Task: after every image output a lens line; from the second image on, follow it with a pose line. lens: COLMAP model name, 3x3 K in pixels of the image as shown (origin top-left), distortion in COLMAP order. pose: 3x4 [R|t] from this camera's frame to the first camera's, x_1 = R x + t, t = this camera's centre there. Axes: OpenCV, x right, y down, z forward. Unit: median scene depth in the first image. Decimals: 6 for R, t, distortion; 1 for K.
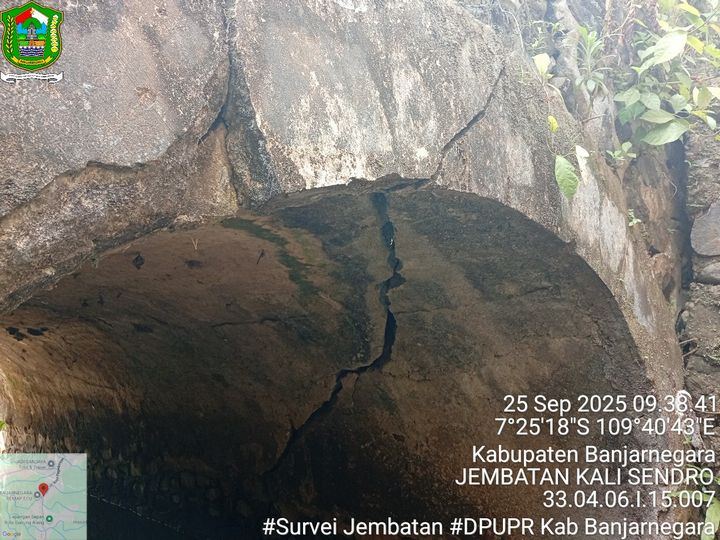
lens RADIAL K [[552.4, 0, 359.2], [0, 552.4, 267.1], [0, 0, 1]] dist [0.084418, -0.188117]
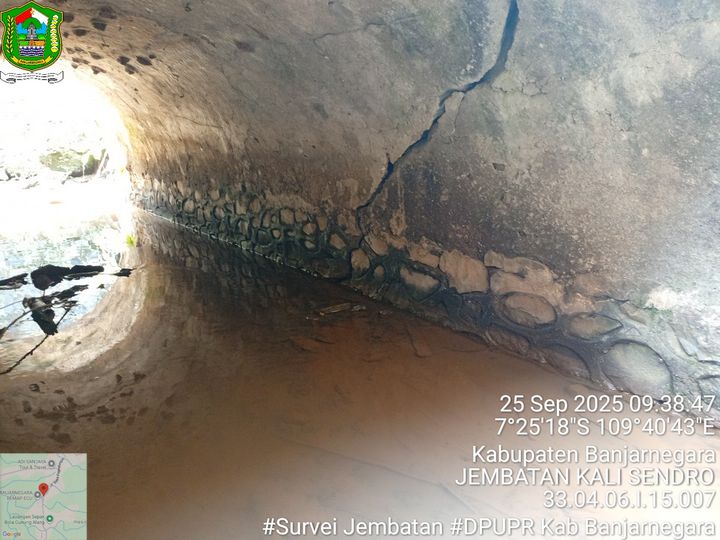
lens RADIAL K [[554.0, 0, 358.4], [0, 554.0, 271.1], [0, 0, 1]] dist [0.119487, -0.270449]
pose [[0.980033, 0.124162, -0.155302, 0.006175], [-0.064606, 0.937531, 0.341850, 0.158284], [0.188045, -0.324991, 0.926833, 0.009183]]
